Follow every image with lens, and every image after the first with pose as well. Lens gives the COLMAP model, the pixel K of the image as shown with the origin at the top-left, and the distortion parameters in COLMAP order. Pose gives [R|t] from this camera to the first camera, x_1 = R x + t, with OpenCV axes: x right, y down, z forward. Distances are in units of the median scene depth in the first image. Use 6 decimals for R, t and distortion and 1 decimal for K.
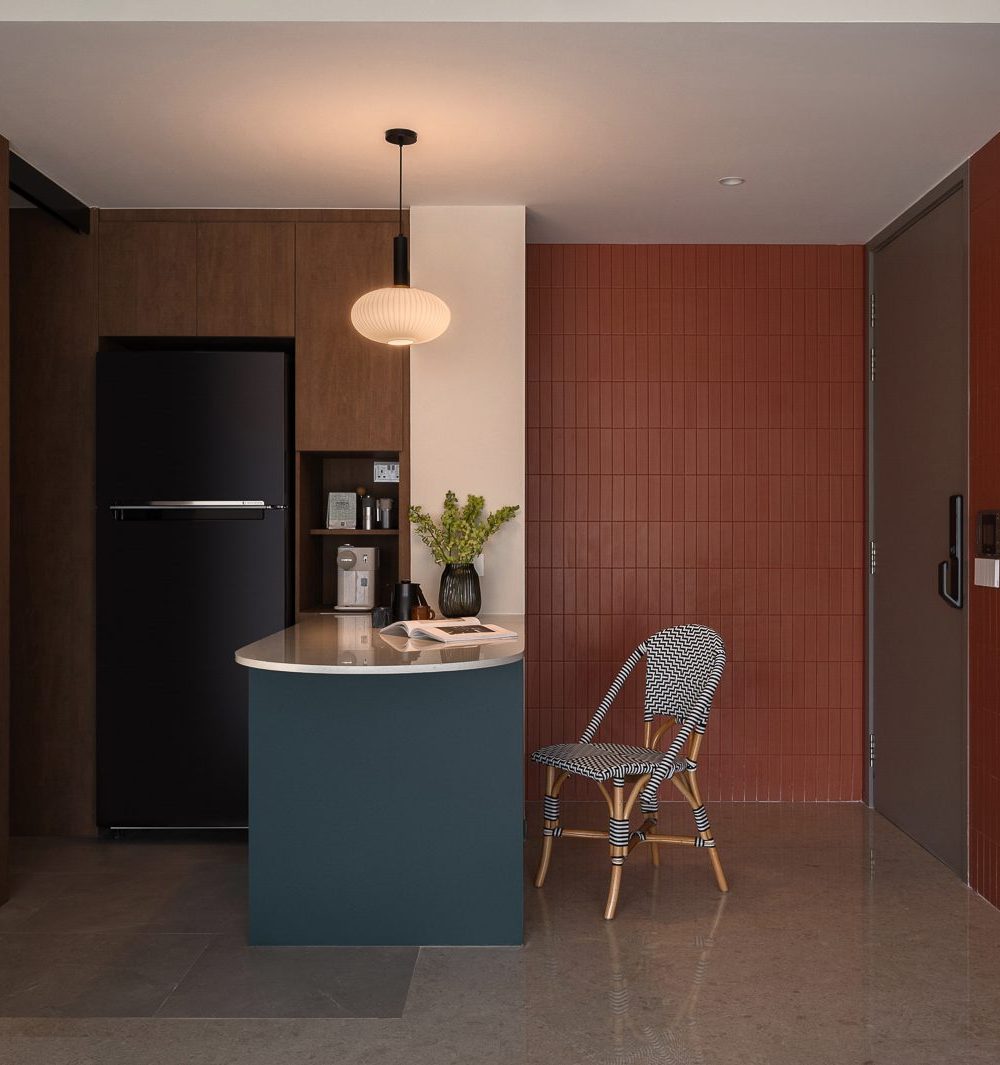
lens RADIAL K [[1027.7, 0, 616.5], [0, 1027.7, 535.2], [0, 0, 1]] dist [0.000632, 0.002673]
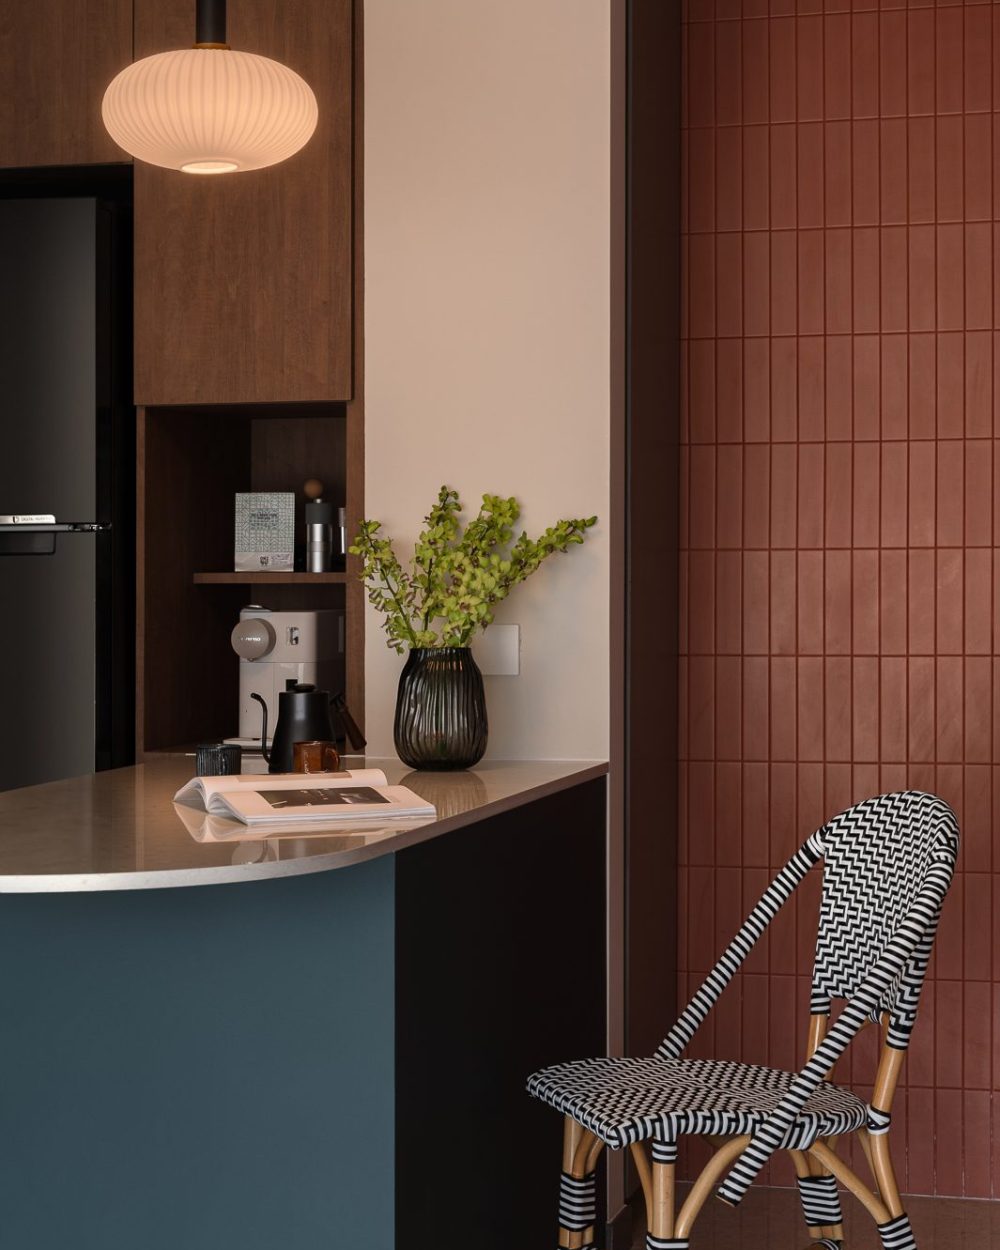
lens RADIAL K [[2304.2, 0, 498.4], [0, 2304.2, 587.6], [0, 0, 1]] dist [0.001183, 0.037653]
pose [[0.971195, -0.006073, -0.238210, 0.102502], [0.007062, 0.999970, 0.003300, -0.001888], [0.238183, -0.004887, 0.971208, 0.020380]]
